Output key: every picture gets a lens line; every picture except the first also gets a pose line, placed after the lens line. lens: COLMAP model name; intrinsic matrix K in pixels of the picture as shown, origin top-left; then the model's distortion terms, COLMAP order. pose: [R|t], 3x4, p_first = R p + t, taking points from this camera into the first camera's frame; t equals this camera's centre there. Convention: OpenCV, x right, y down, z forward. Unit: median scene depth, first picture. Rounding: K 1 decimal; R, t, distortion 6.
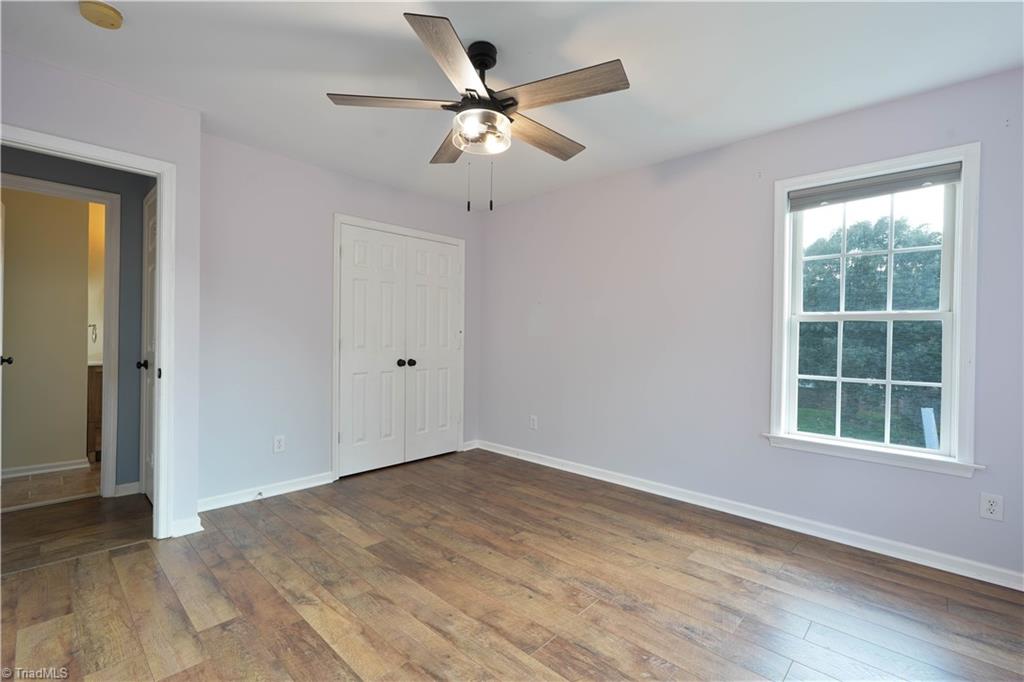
lens RADIAL K [[462.7, 0, 513.2], [0, 462.7, 340.3], [0, 0, 1]] dist [-0.000195, -0.000149]
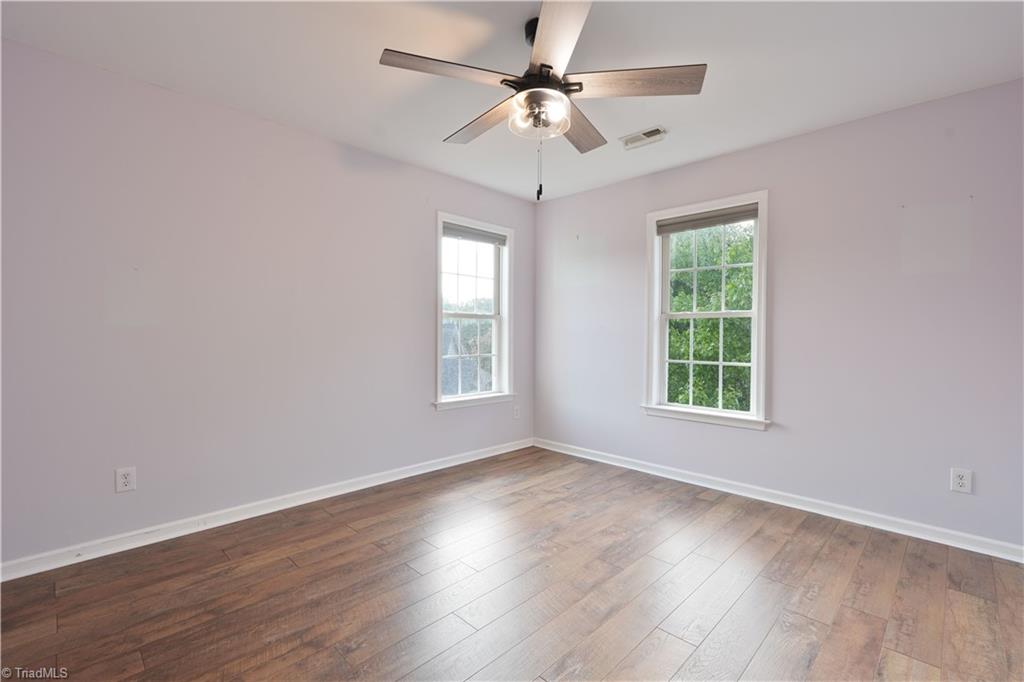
lens RADIAL K [[462.7, 0, 513.2], [0, 462.7, 340.3], [0, 0, 1]] dist [-0.000195, -0.000149]
pose [[0.005621, -0.027868, 0.999596, -0.727927], [0.003518, 0.999606, 0.027848, -0.008333], [-0.999978, 0.003360, 0.005717, 0.747215]]
